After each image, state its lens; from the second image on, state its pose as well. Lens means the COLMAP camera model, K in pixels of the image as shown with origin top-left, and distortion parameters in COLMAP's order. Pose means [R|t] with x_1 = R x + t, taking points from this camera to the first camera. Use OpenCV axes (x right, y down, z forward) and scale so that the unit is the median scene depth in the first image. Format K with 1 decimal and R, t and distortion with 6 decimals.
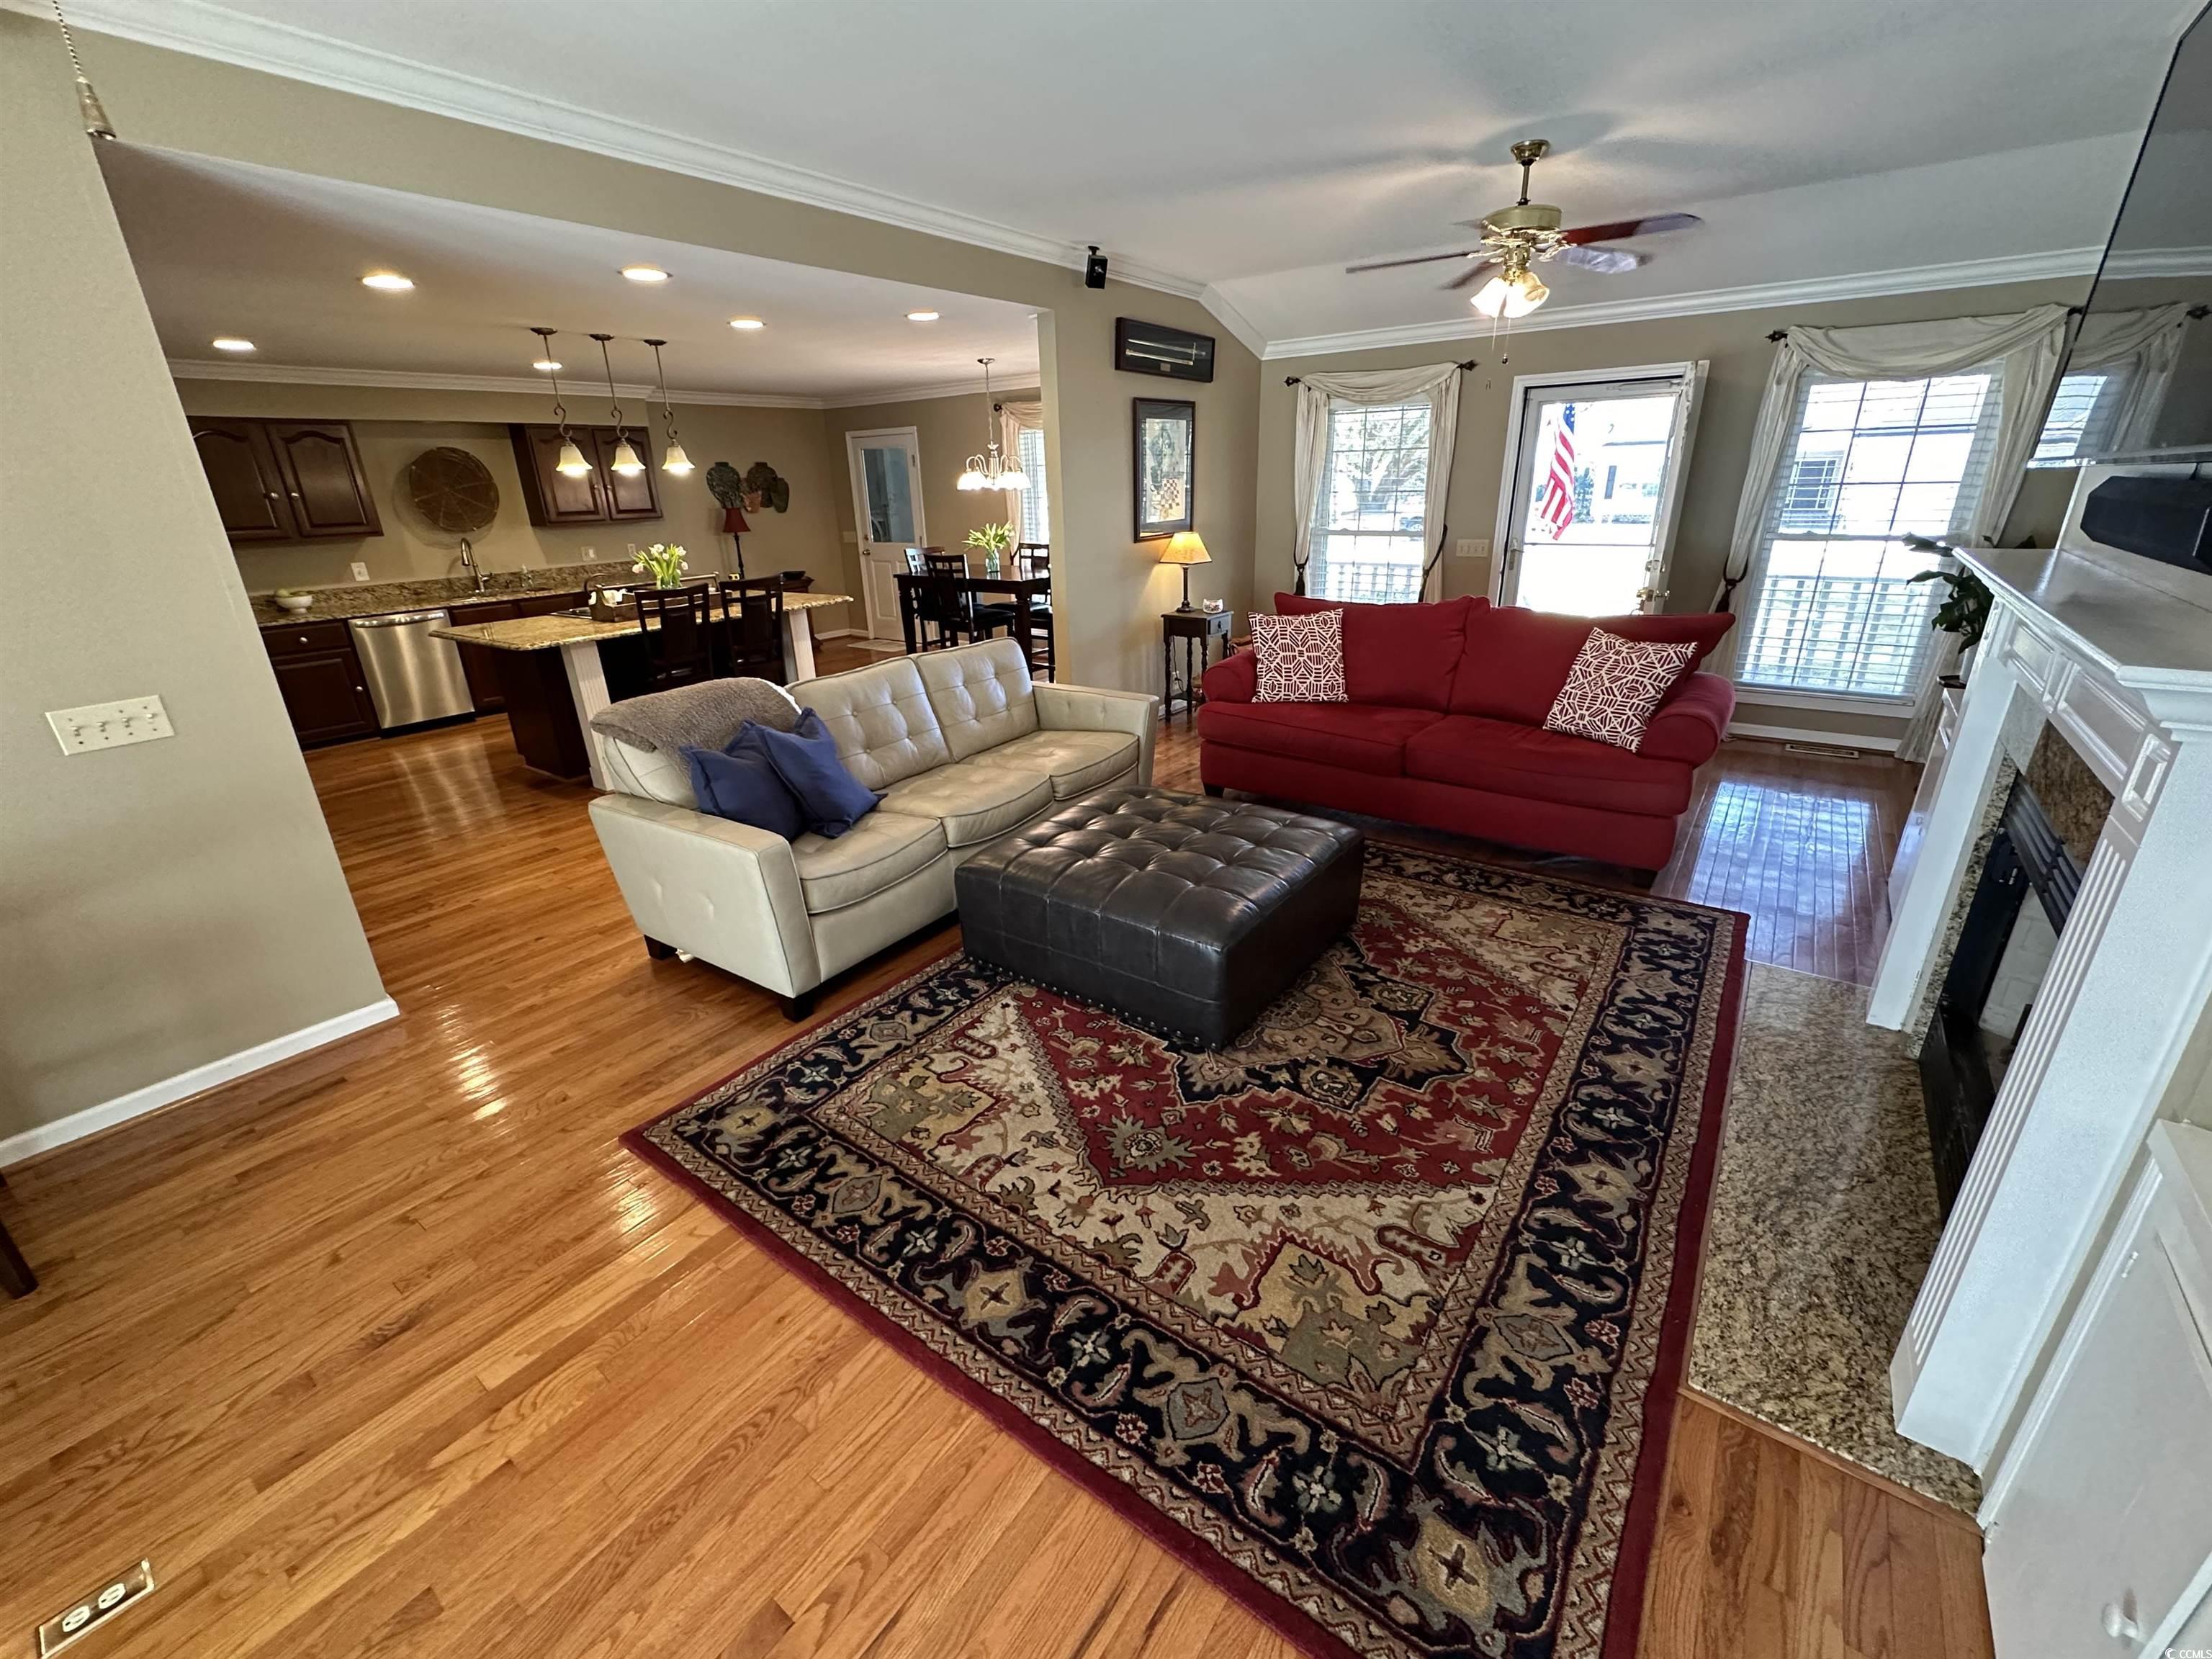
lens RADIAL K [[907.5, 0, 1098.9], [0, 907.5, 824.4], [0, 0, 1]] dist [-0.003198, 0.000399]
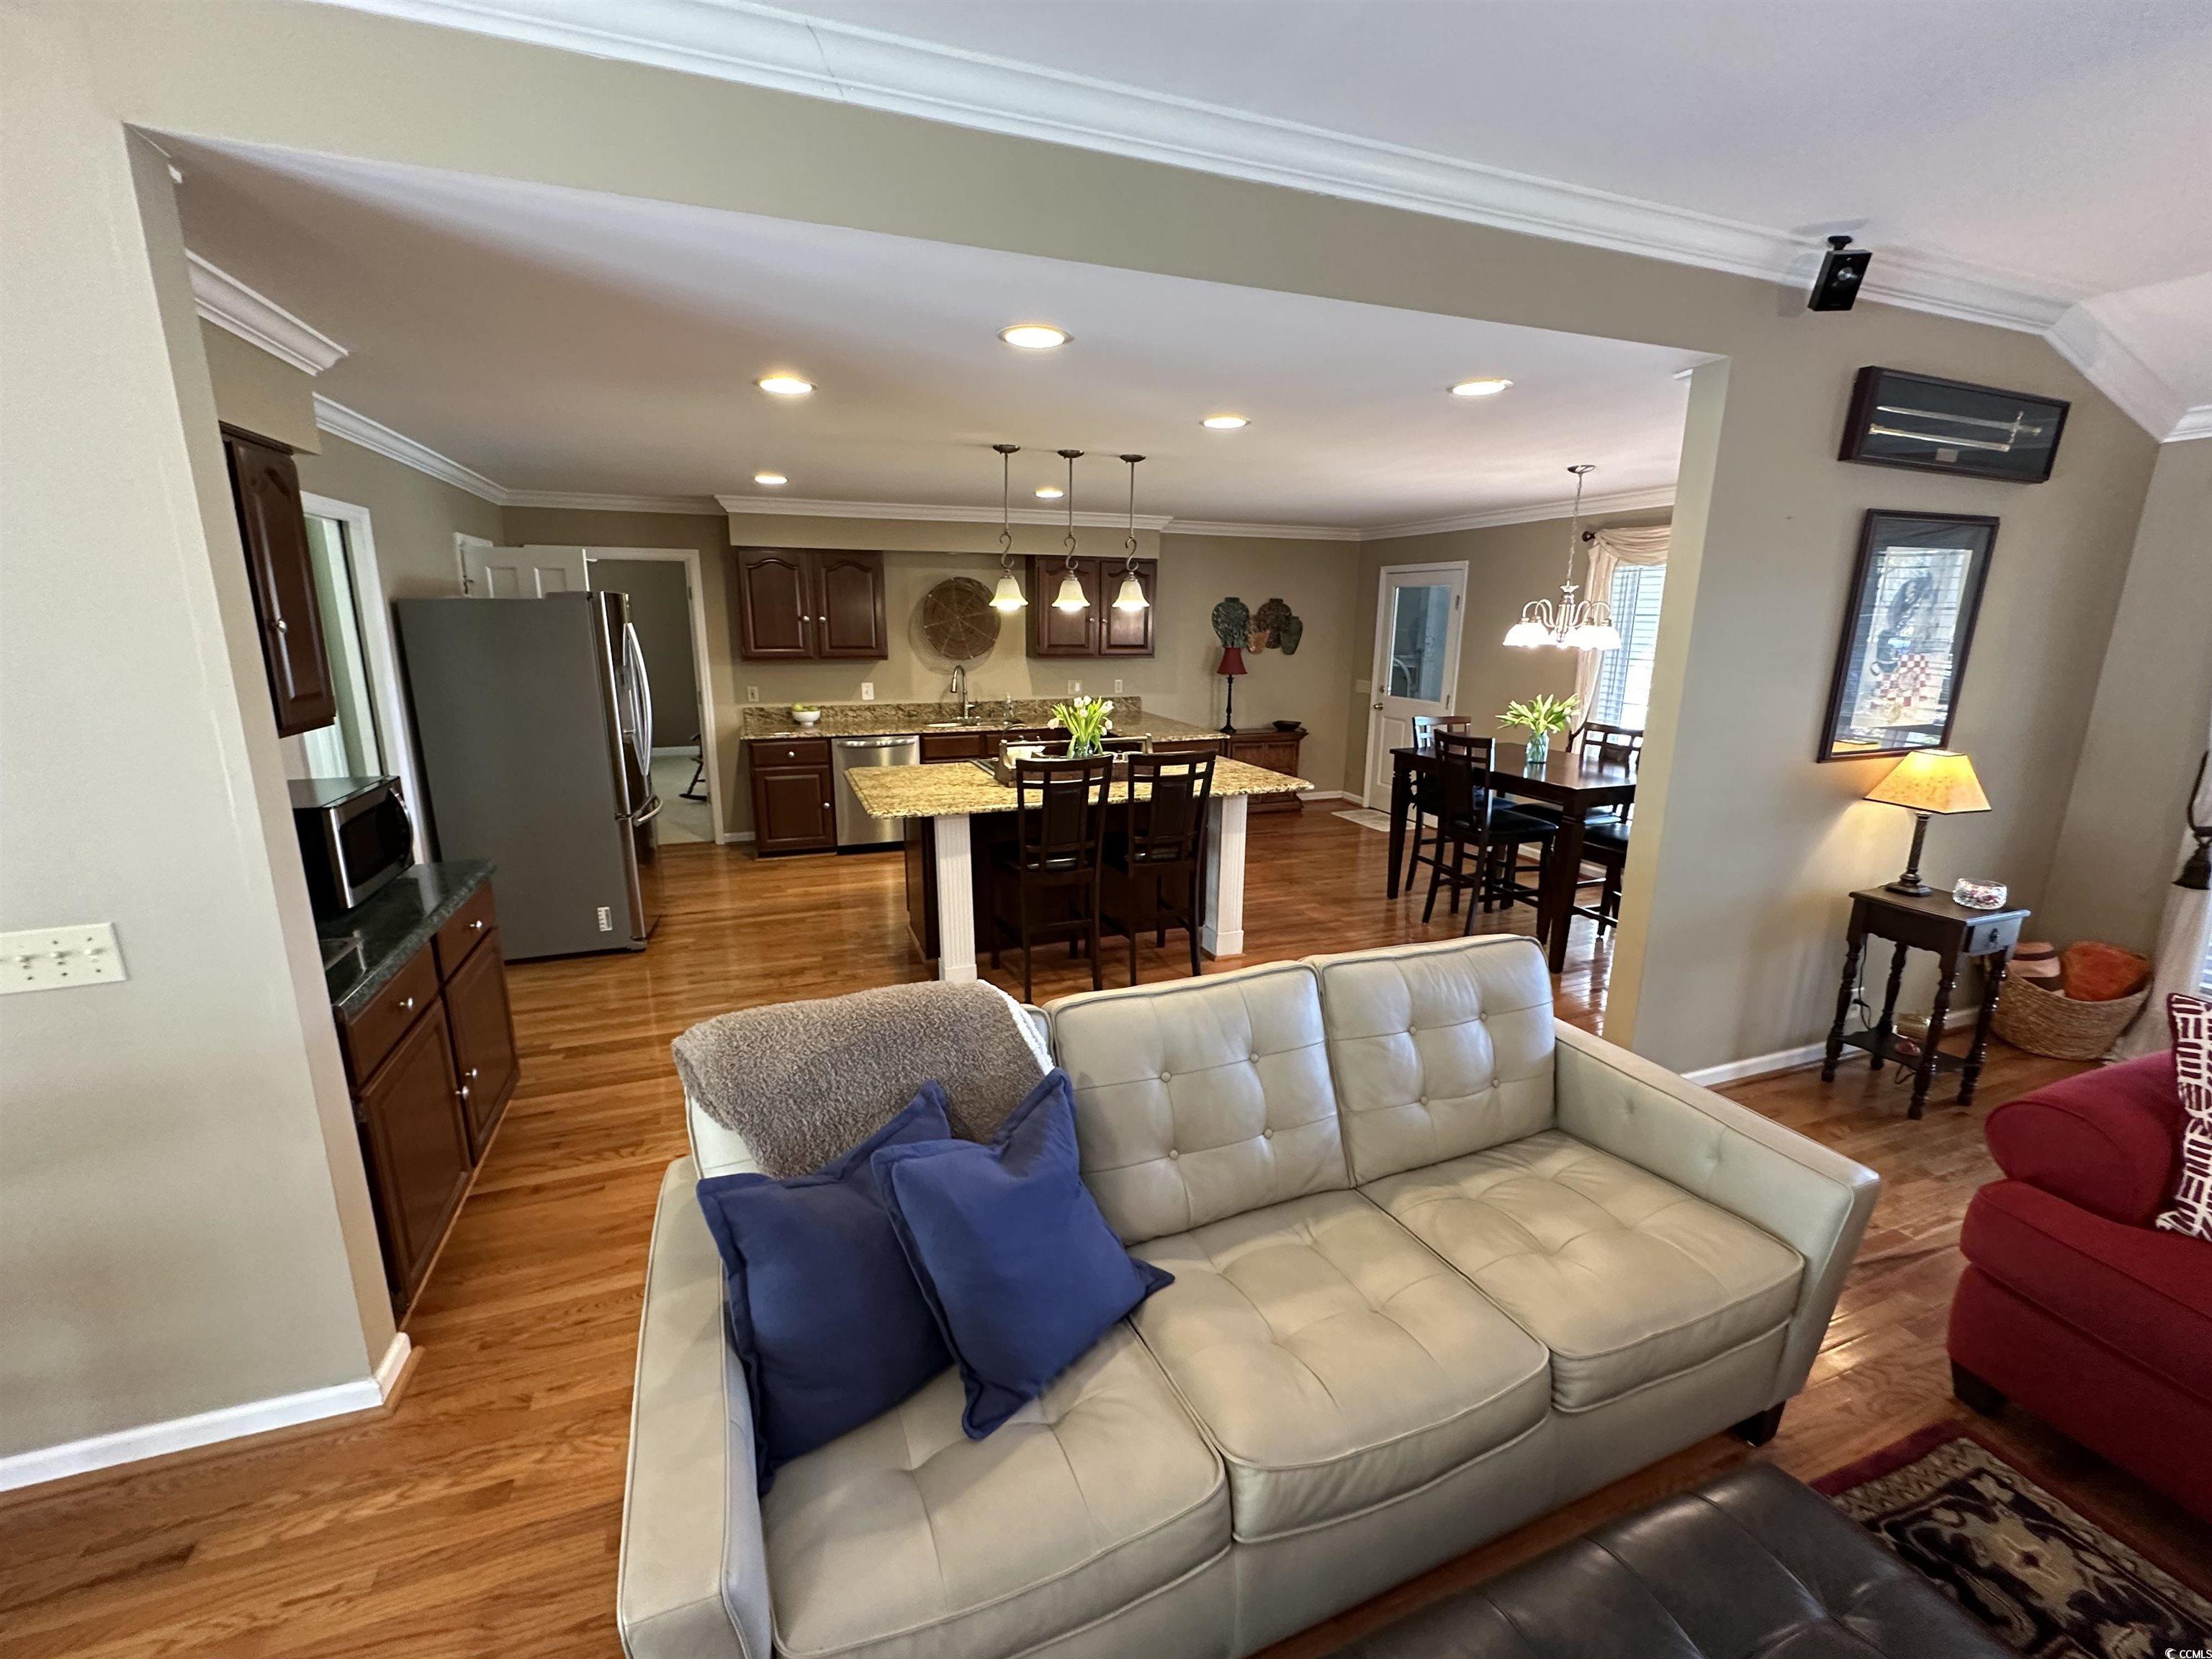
lens RADIAL K [[907.5, 0, 1104.9], [0, 907.5, 828.3], [0, 0, 1]] dist [-0.003198, 0.000399]
pose [[0.838757, 0.158365, -0.520968, -0.054742], [-0.223980, 0.972423, -0.065007, -0.251041], [0.496307, 0.171211, 0.851097, 0.586721]]
